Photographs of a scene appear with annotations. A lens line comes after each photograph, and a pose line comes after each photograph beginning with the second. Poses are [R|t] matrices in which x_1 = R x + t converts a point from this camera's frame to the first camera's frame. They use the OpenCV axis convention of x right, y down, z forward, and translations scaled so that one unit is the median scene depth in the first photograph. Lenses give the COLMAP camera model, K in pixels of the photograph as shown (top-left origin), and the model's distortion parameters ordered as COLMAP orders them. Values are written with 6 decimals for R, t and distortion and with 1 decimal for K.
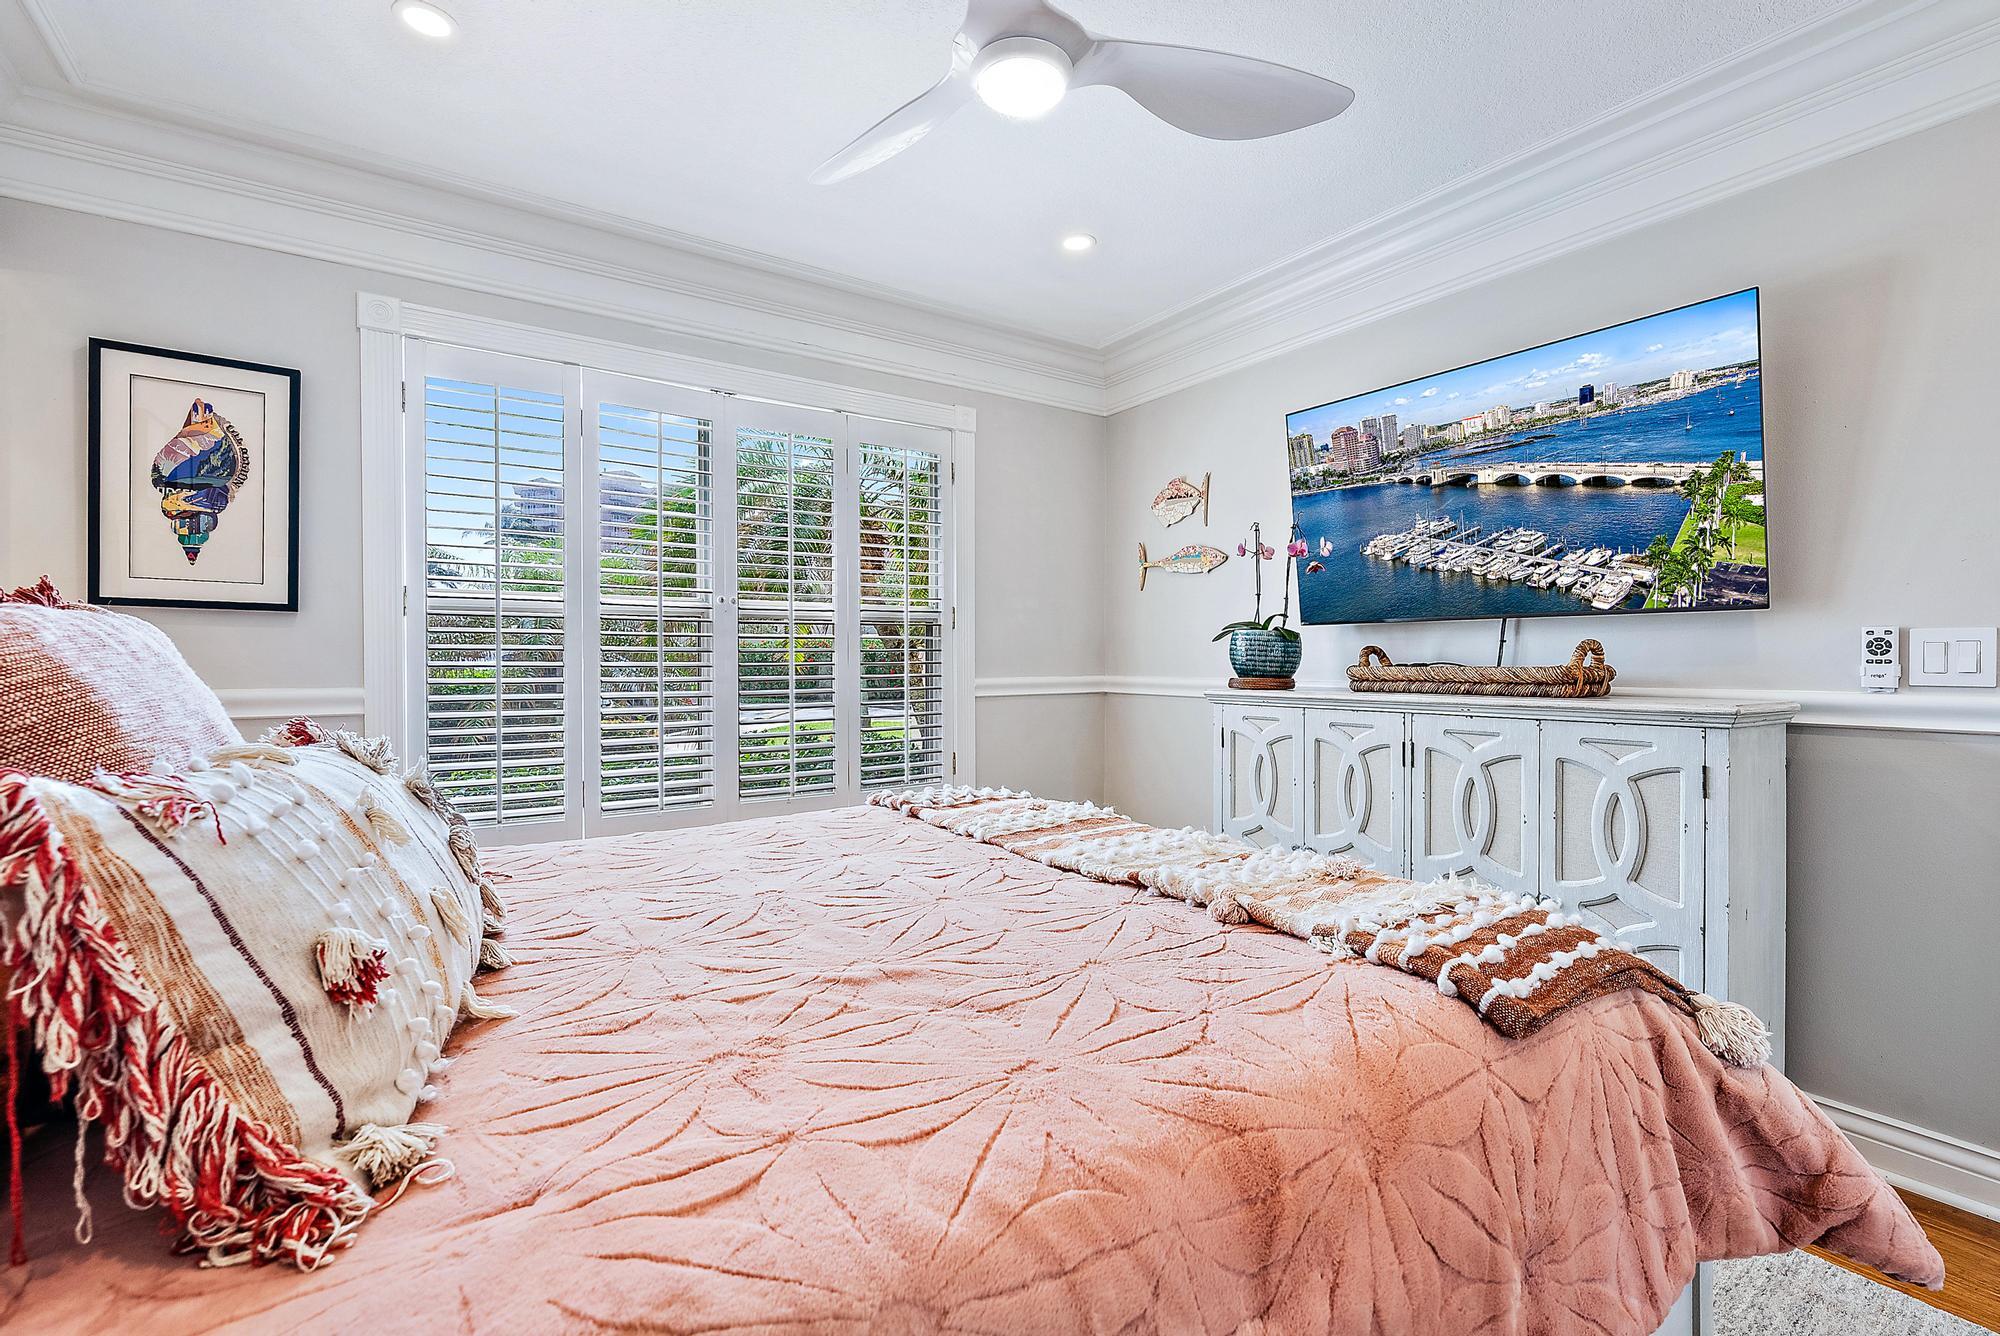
lens RADIAL K [[880.5, 0, 1003.1], [0, 880.5, 660.6], [0, 0, 1]] dist [0.000129, -0.000055]
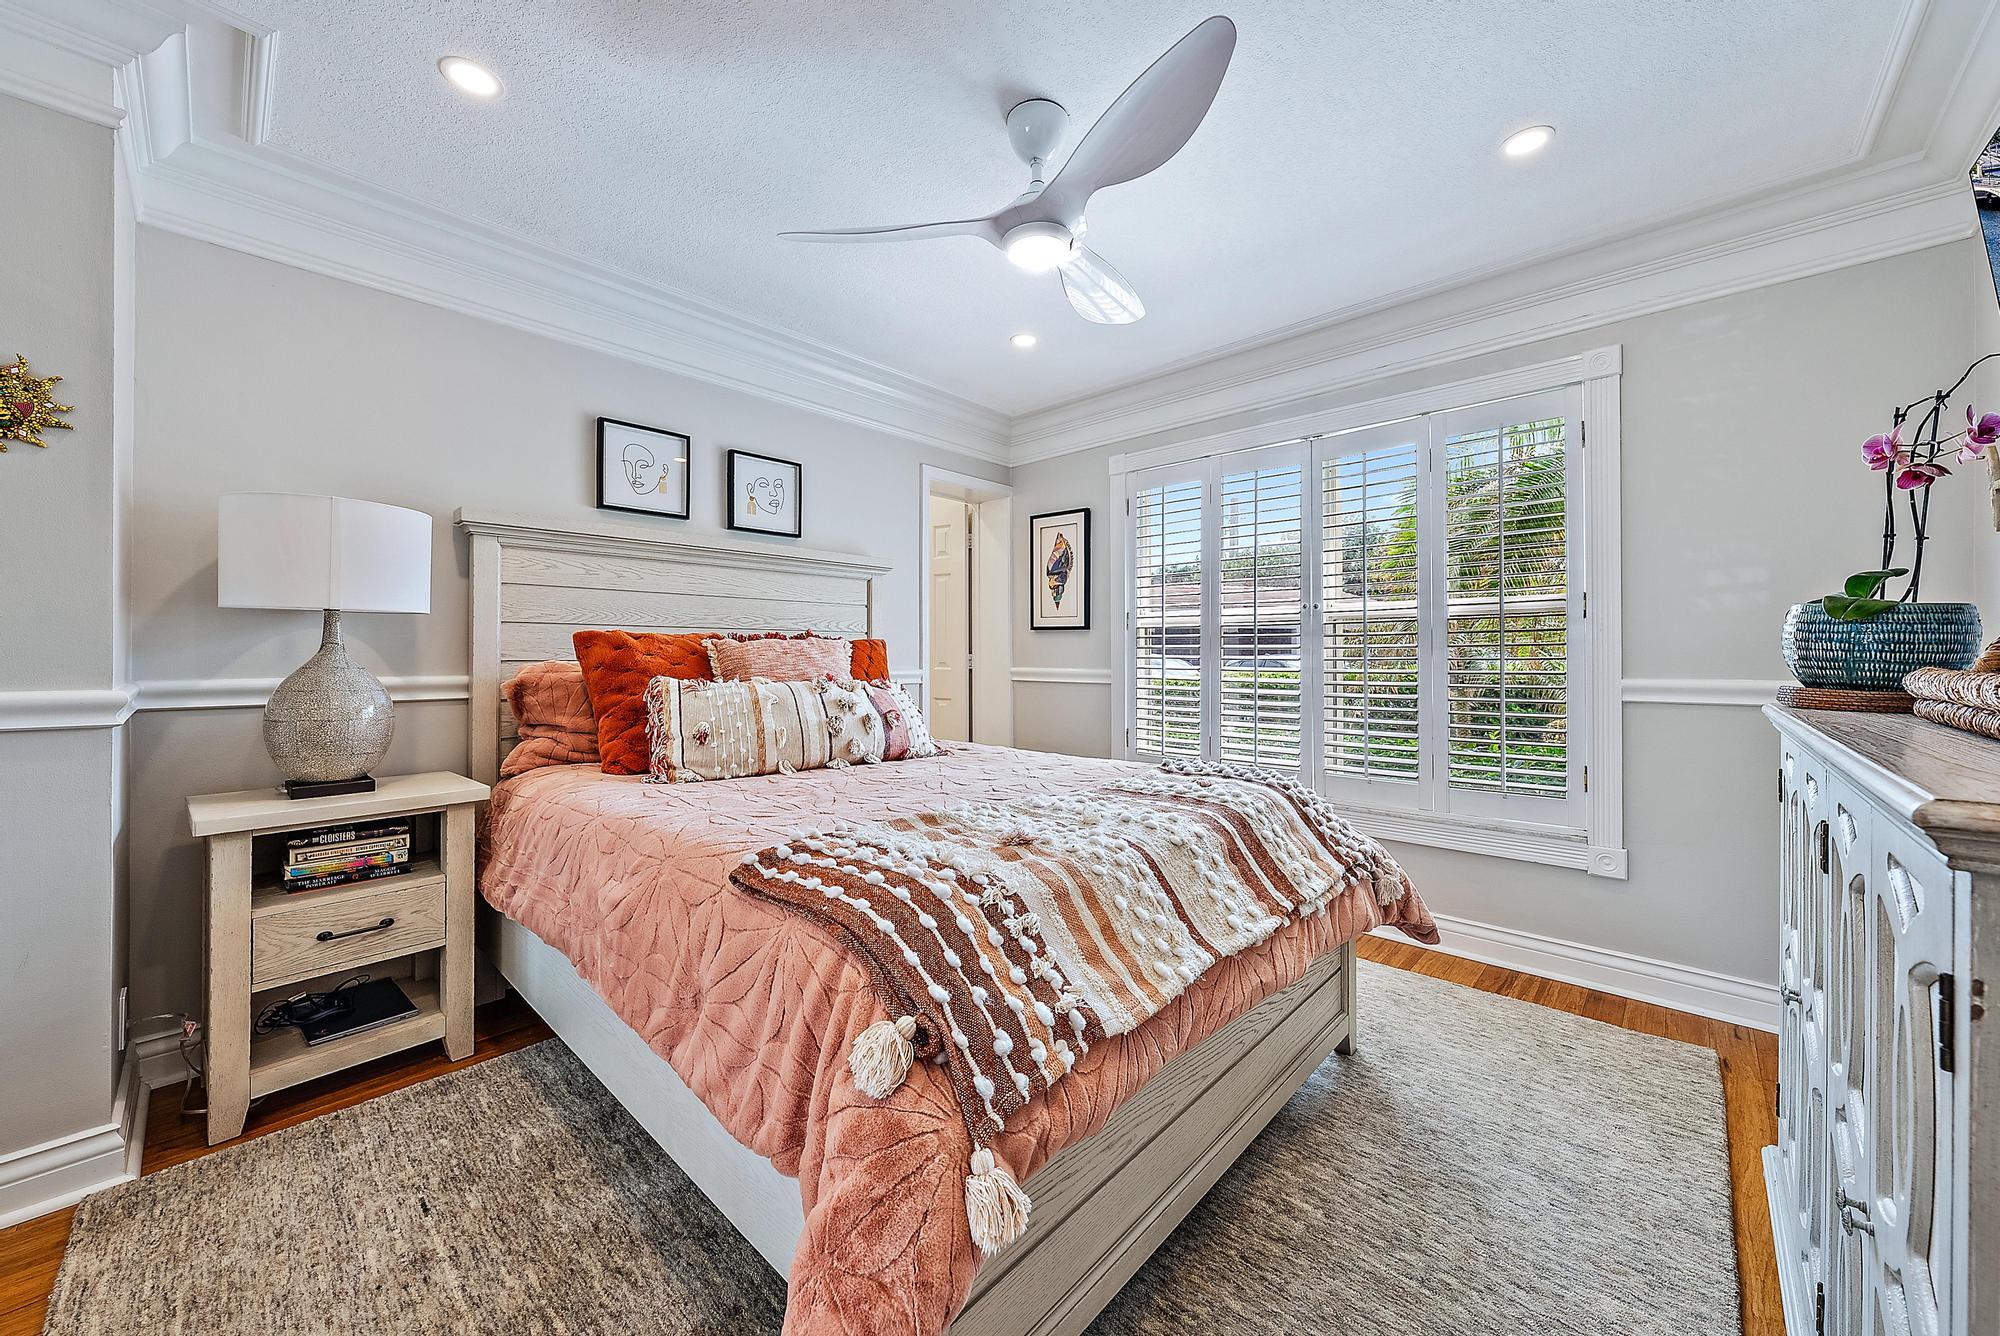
lens RADIAL K [[729.9, 0, 1000.0], [0, 729.9, 668.0], [0, 0, 1]] dist [0.000207, 0.000020]
pose [[0.221898, 0.021050, -0.974843, 0.788169], [-0.001248, 0.999772, 0.021304, -0.004338], [0.975069, -0.003511, 0.221874, 0.460244]]
